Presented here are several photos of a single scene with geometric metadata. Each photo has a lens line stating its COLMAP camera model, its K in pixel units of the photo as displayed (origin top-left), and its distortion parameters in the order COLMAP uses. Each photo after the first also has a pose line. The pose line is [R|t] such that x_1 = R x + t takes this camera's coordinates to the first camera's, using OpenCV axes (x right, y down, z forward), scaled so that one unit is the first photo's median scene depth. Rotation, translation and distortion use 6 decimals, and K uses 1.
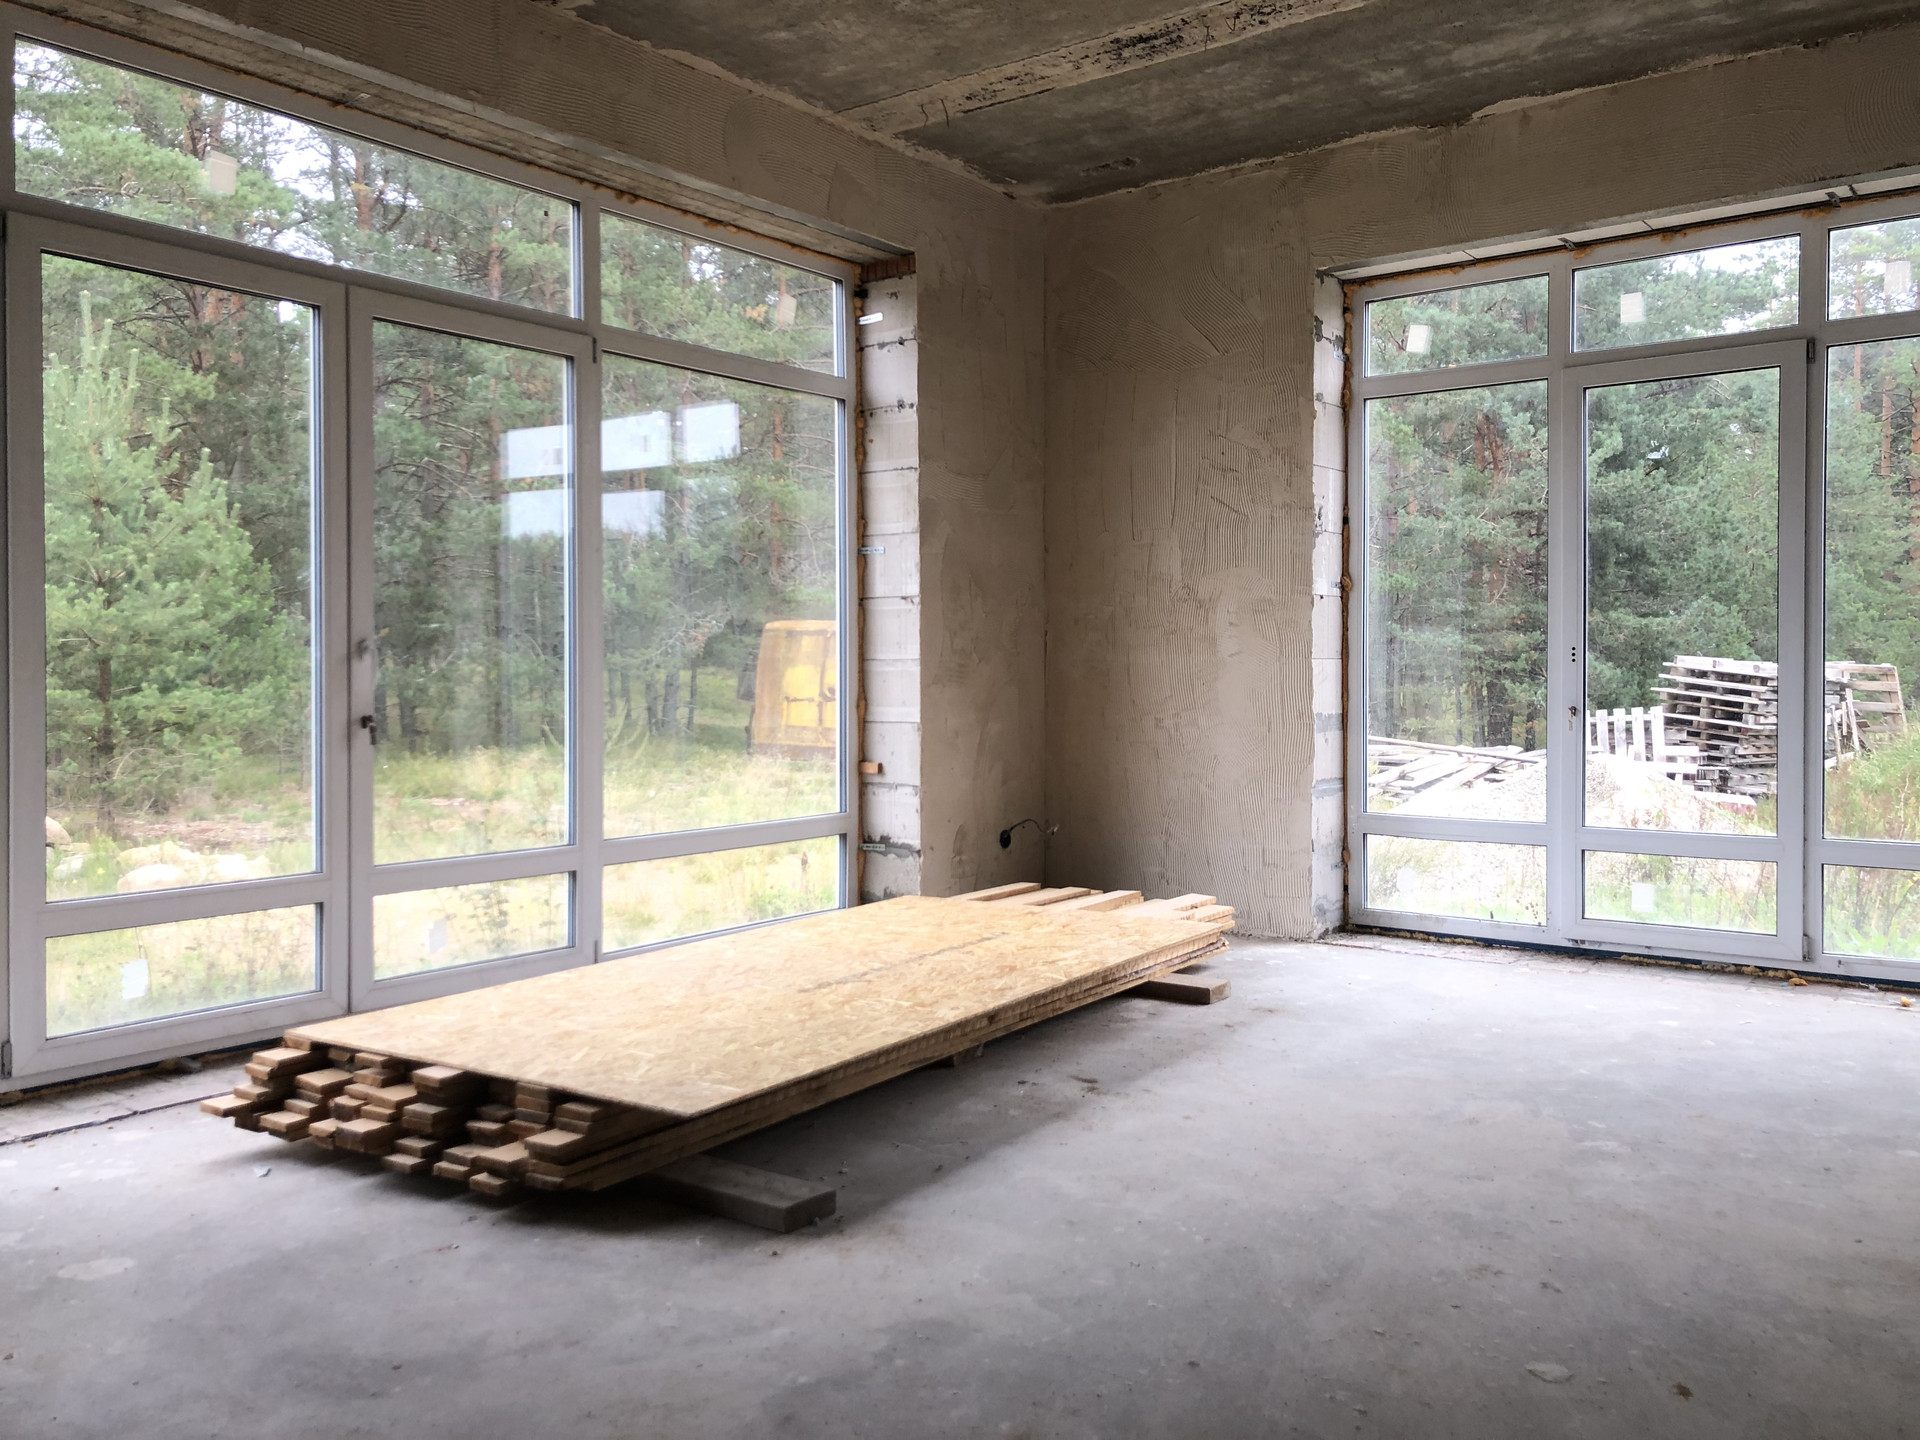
lens RADIAL K [[1565.9, 0, 960.0], [0, 1565.9, 720.0], [0, 0, 1]] dist [0.003192, 0.001294]
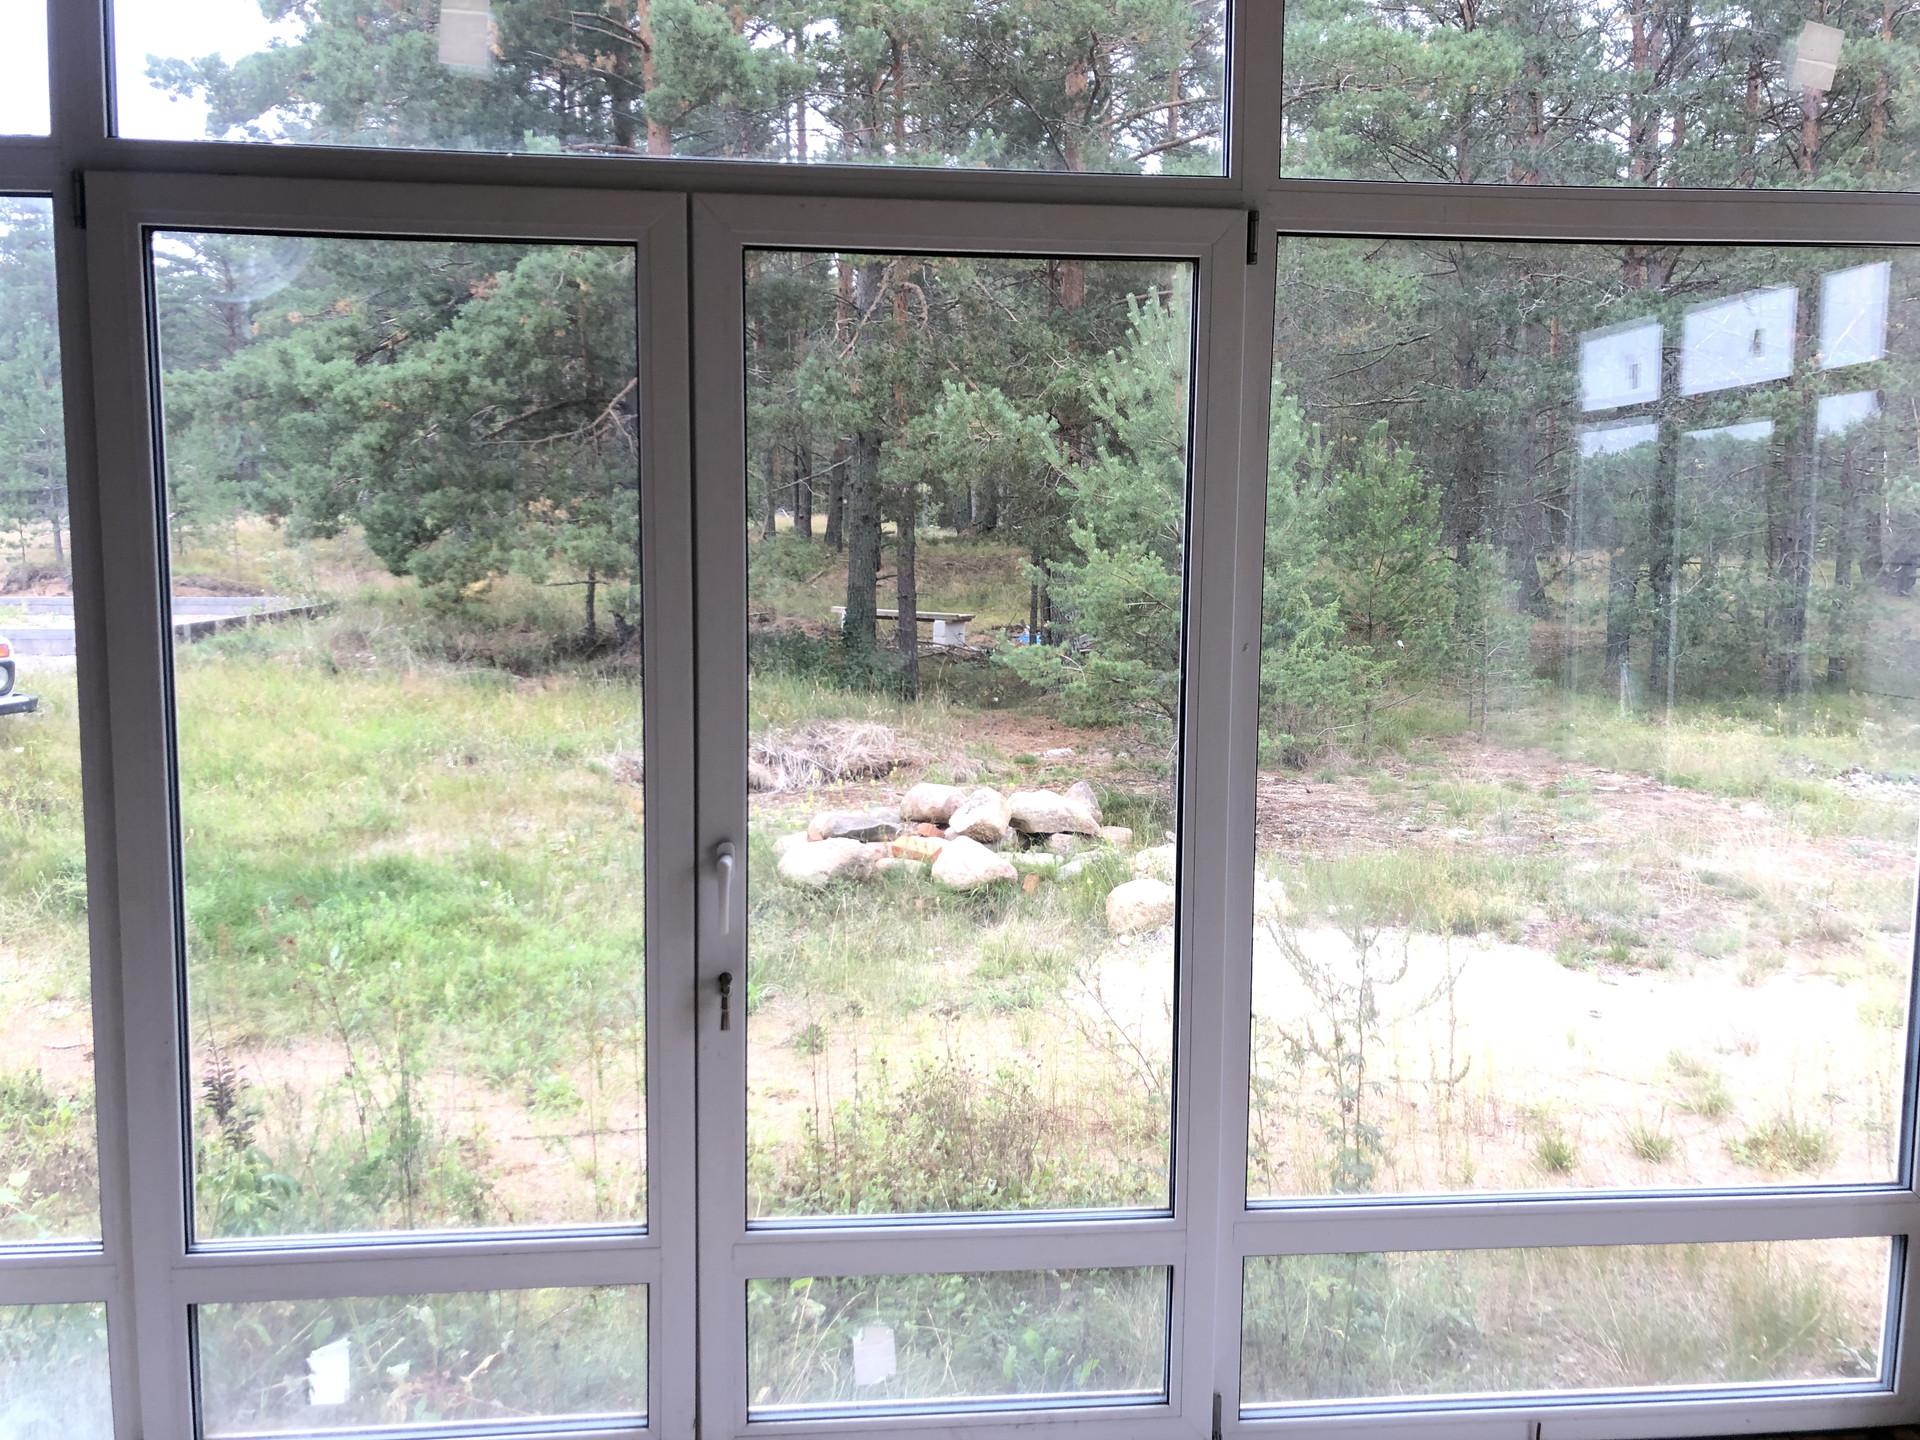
lens RADIAL K [[1565.9, 0, 960.0], [0, 1565.9, 720.0], [0, 0, 1]] dist [0.003192, 0.001294]
pose [[0.681287, 0.061106, -0.729461, 0.068805], [-0.029612, 0.997995, 0.055945, -0.111568], [0.731417, -0.016514, 0.681731, 0.604672]]
